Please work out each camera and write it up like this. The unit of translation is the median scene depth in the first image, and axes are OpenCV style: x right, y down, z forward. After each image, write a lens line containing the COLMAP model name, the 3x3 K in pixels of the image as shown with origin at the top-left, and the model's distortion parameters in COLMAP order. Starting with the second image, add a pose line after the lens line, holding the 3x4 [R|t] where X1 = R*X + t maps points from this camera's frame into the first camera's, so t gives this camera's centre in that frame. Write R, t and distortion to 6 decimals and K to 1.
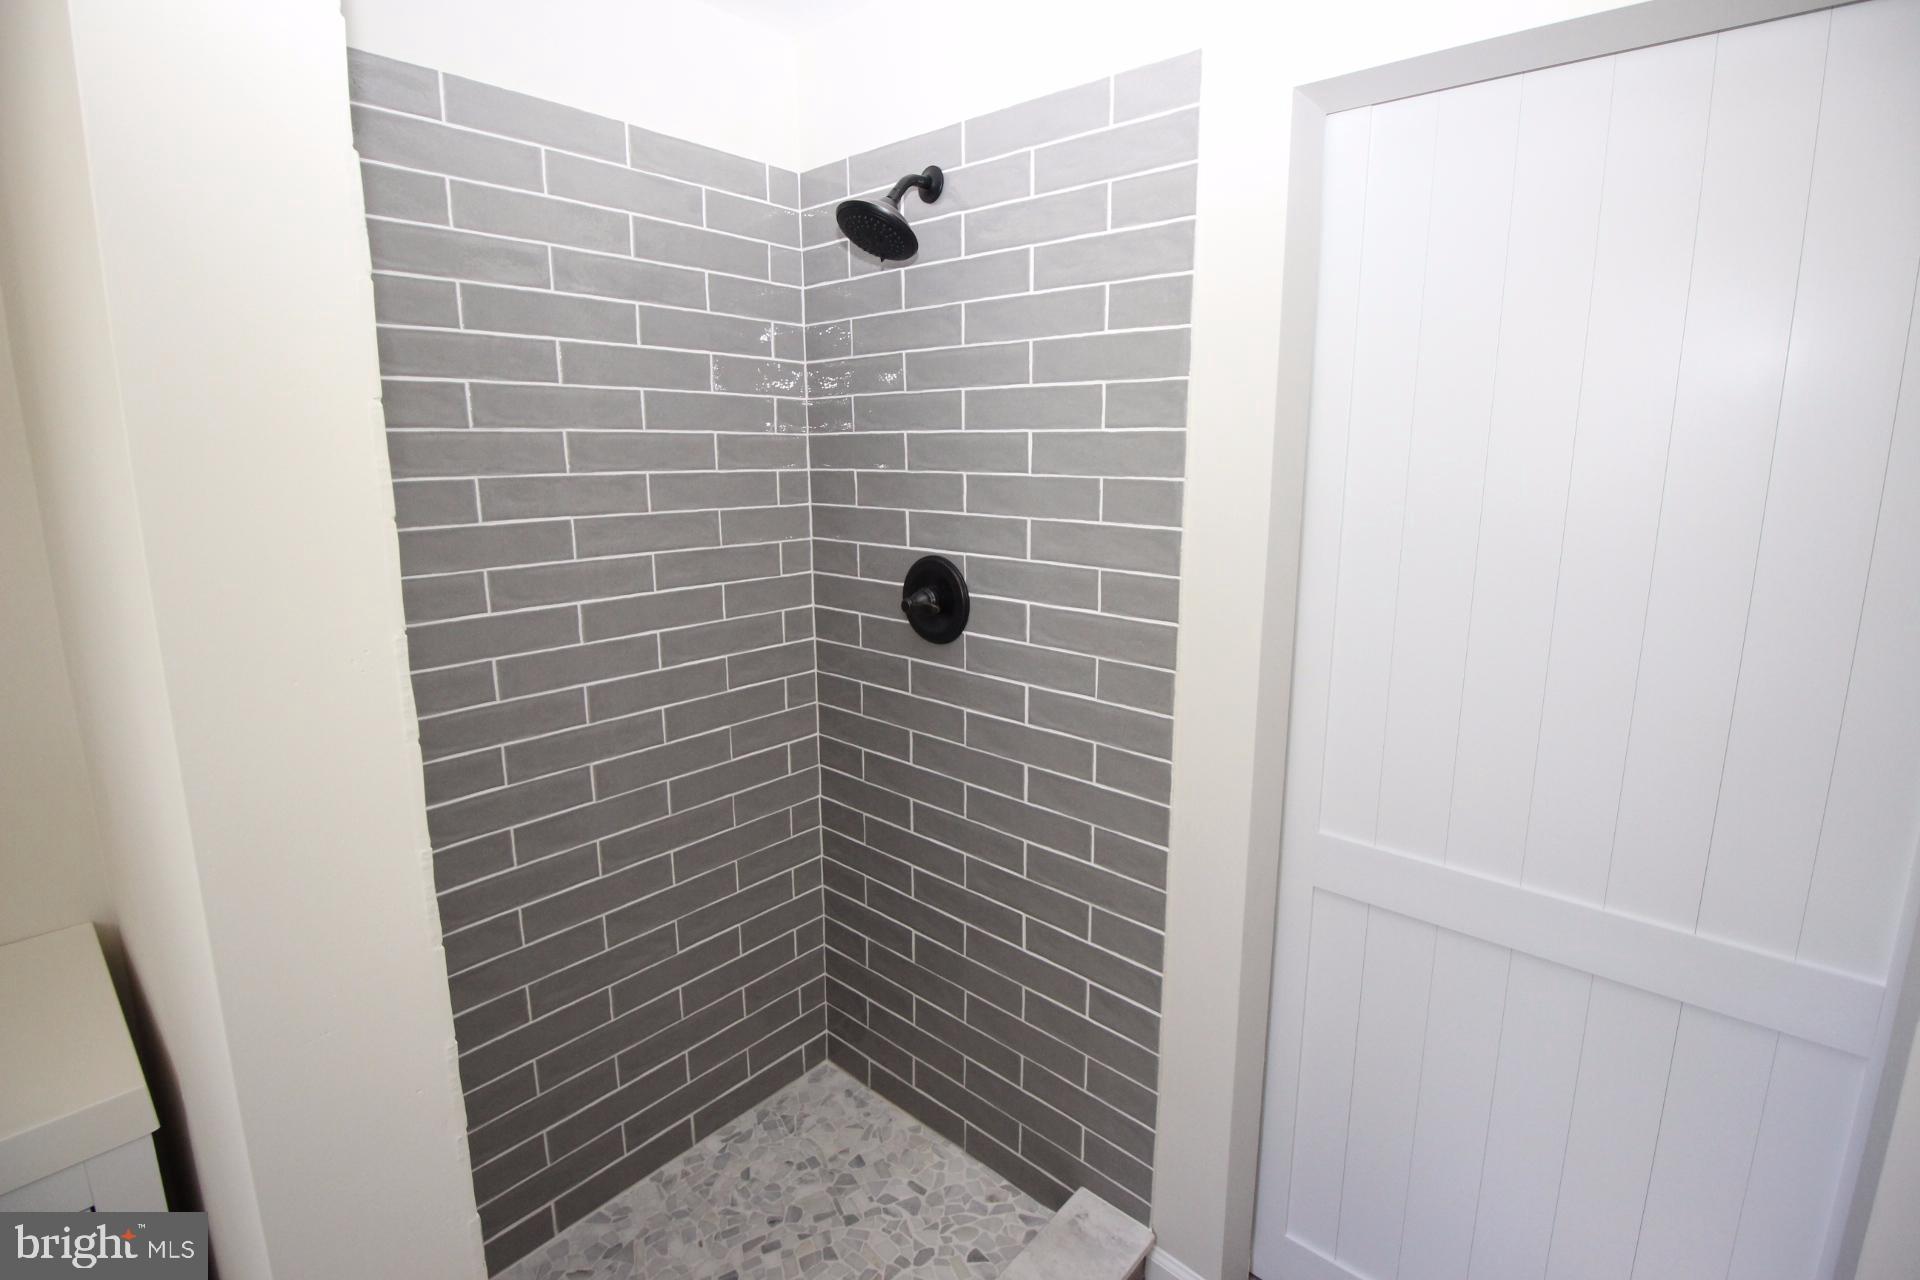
lens RADIAL K [[889.7, 0, 966.6], [0, 889.7, 611.1], [0, 0, 1]] dist [-0.003564, -0.010051]
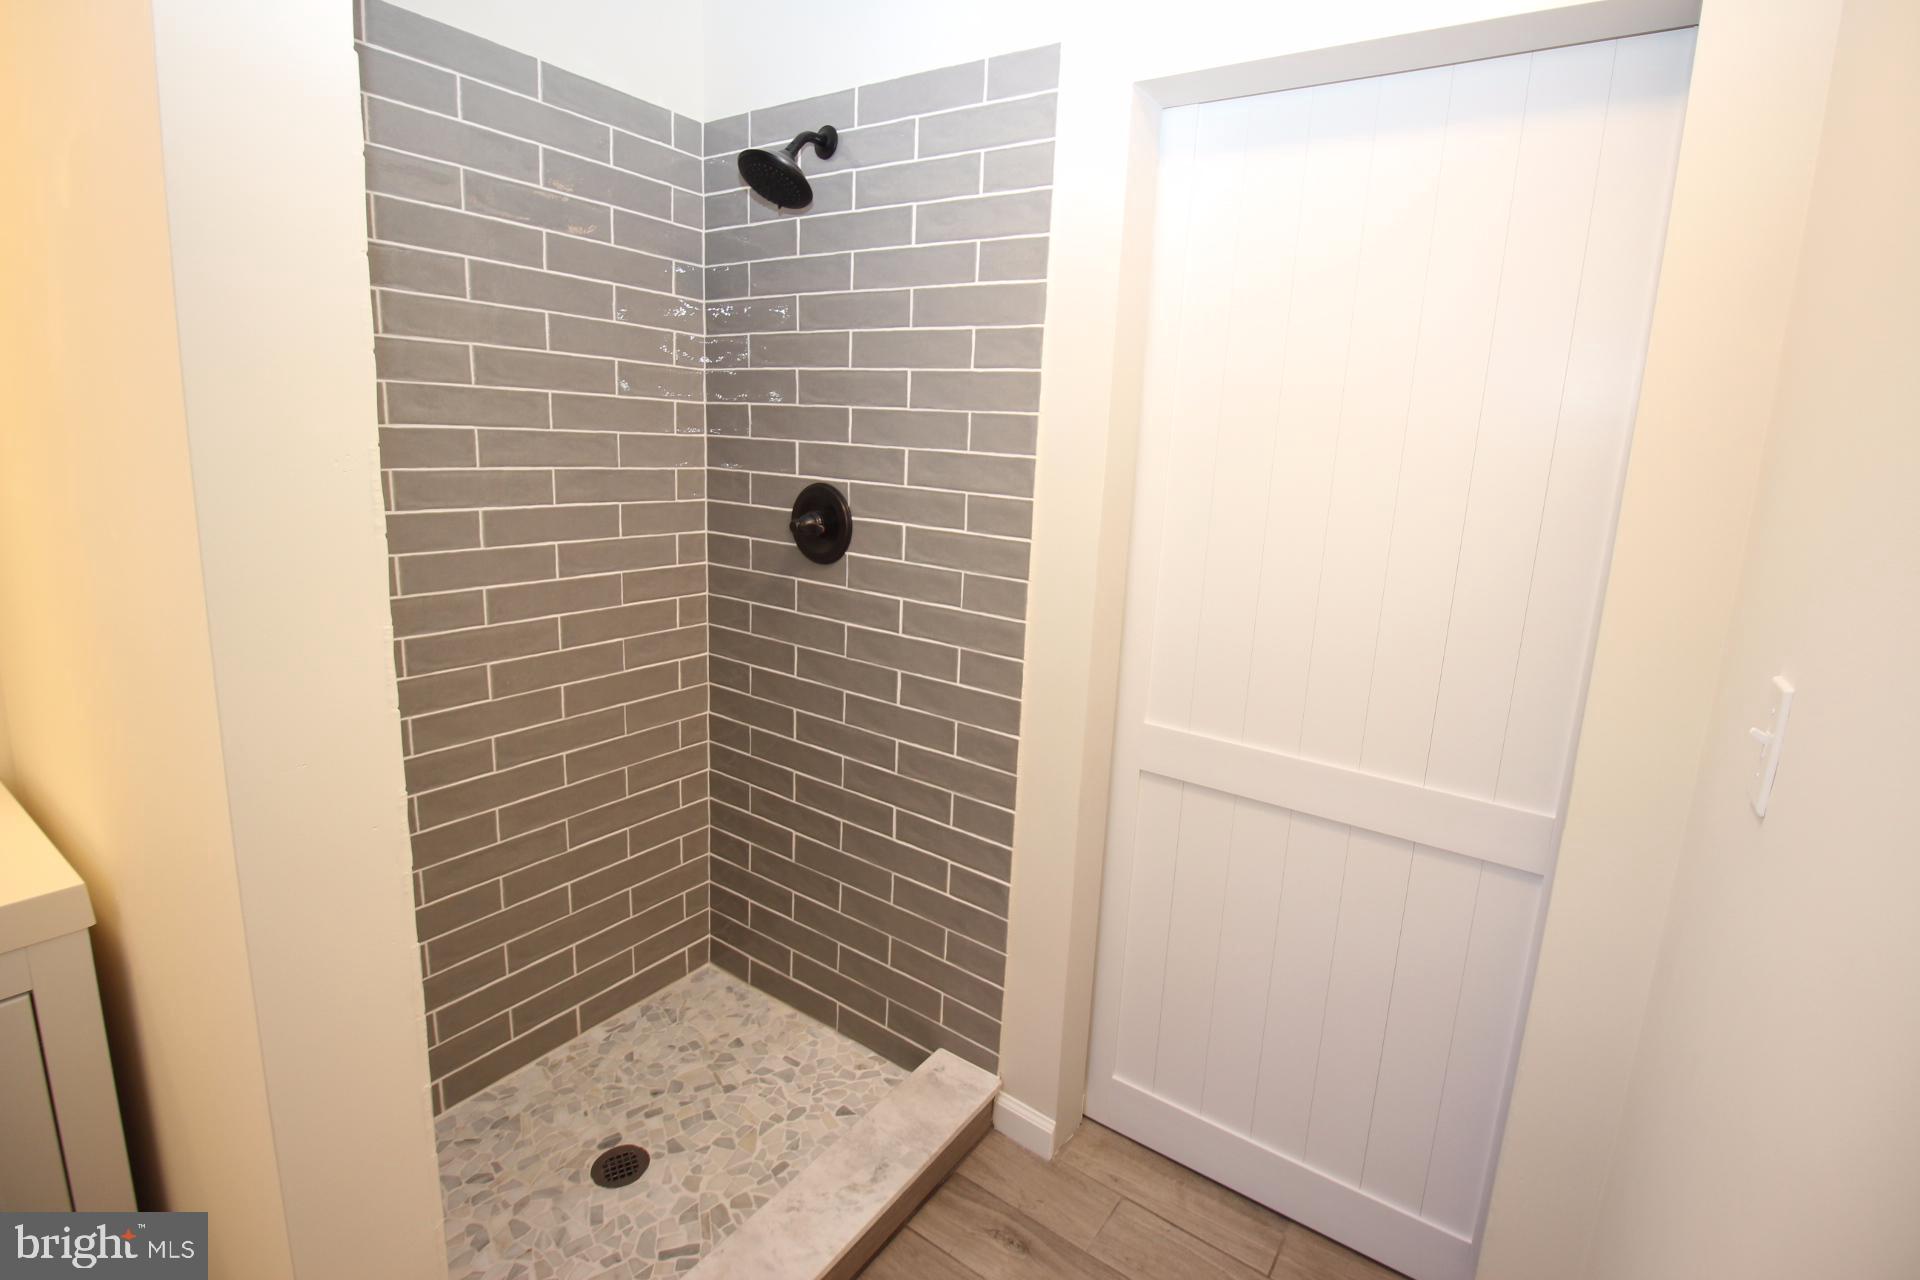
lens RADIAL K [[889.7, 0, 971.0], [0, 889.7, 606.0], [0, 0, 1]] dist [-0.003564, -0.010051]
pose [[0.991949, 0.024758, 0.124193, 0.015084], [-0.026200, 0.999607, 0.009993, 0.076697], [-0.123897, -0.013167, 0.992208, -0.119821]]
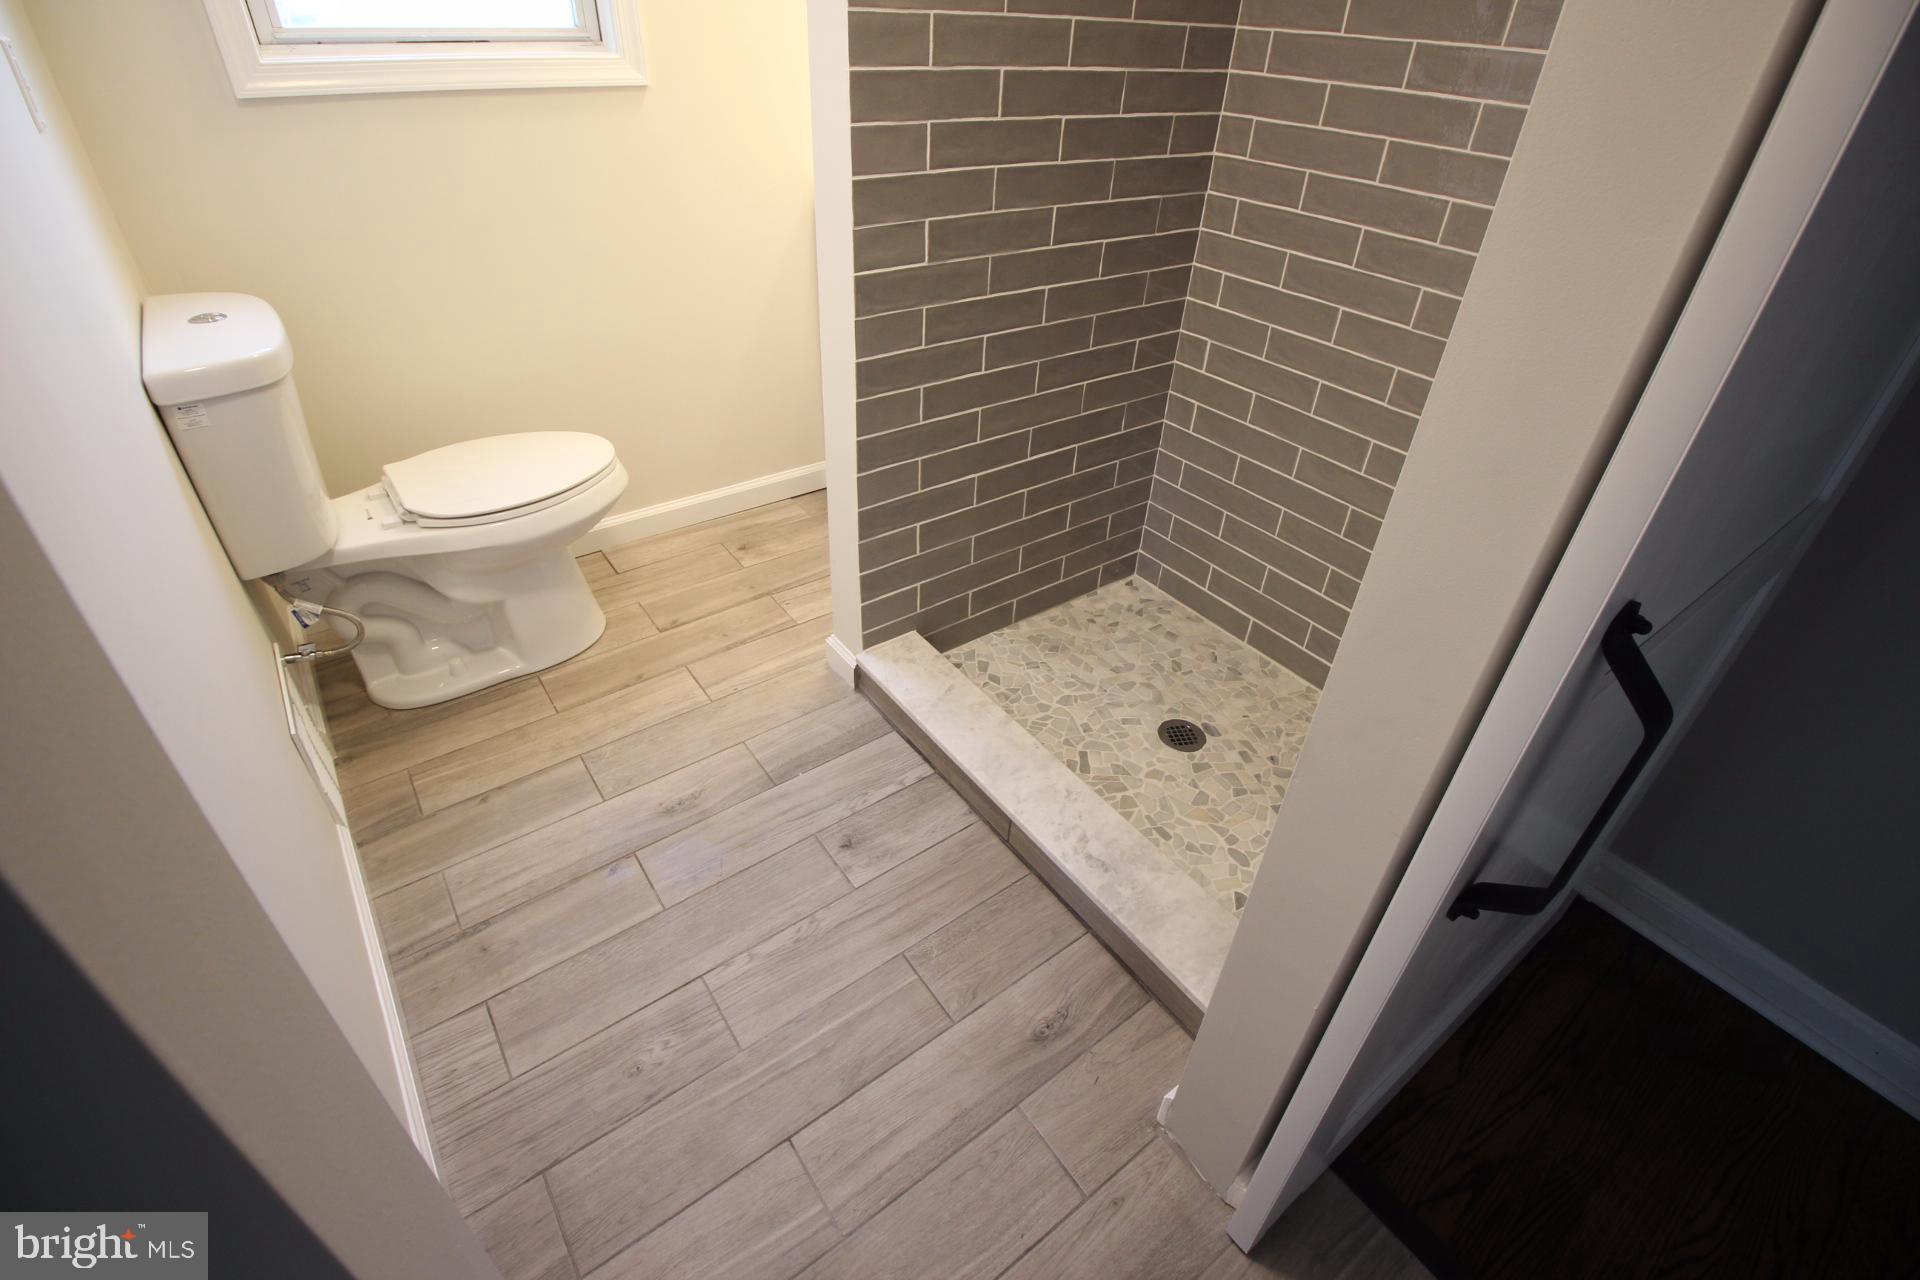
lens RADIAL K [[889.7, 0, 966.9], [0, 889.7, 609.2], [0, 0, 1]] dist [-0.003564, -0.010051]
pose [[-0.207623, 0.552077, -0.807530, 0.674506], [-0.224341, 0.776643, 0.588640, -0.017989], [0.952136, 0.303377, -0.037396, 0.652011]]
